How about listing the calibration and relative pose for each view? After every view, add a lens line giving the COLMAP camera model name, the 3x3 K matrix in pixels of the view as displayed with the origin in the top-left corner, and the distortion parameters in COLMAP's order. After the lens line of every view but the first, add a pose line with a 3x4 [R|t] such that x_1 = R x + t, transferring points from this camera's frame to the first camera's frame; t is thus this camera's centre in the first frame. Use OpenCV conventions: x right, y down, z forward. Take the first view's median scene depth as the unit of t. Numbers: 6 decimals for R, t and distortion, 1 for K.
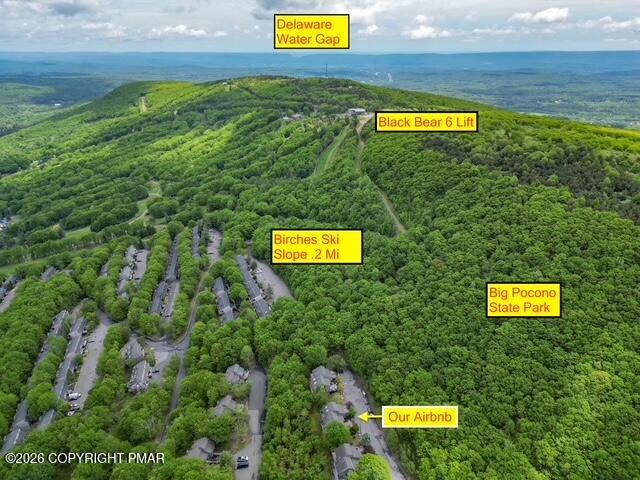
lens RADIAL K [[450.0, 0, 321.8], [0, 450.0, 239.9], [0, 0, 1]] dist [0.076498, -0.072748]
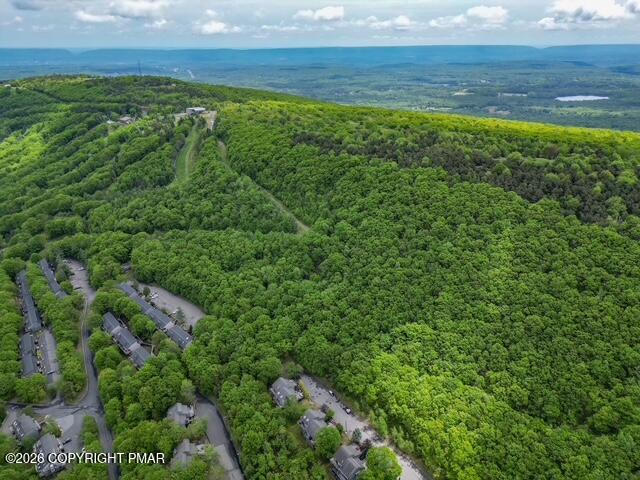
lens RADIAL K [[450.0, 0, 321.8], [0, 450.0, 239.9], [0, 0, 1]] dist [0.076498, -0.072748]
pose [[0.915896, -0.164504, 0.366159, -0.156926], [0.161418, 0.986105, 0.039262, -0.022700], [-0.367530, 0.023145, 0.929724, 0.048369]]
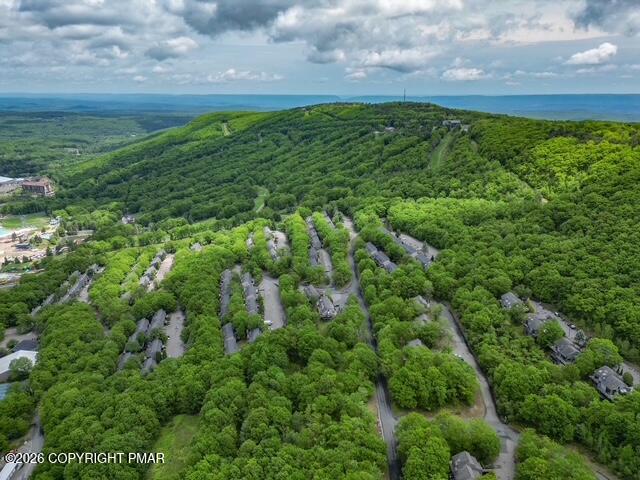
lens RADIAL K [[450.0, 0, 321.8], [0, 450.0, 239.9], [0, 0, 1]] dist [0.076498, -0.072748]
pose [[0.995671, 0.032356, -0.087133, -0.258273], [-0.039505, 0.995881, -0.081610, 0.182289], [0.084133, 0.084699, 0.992848, -0.115120]]
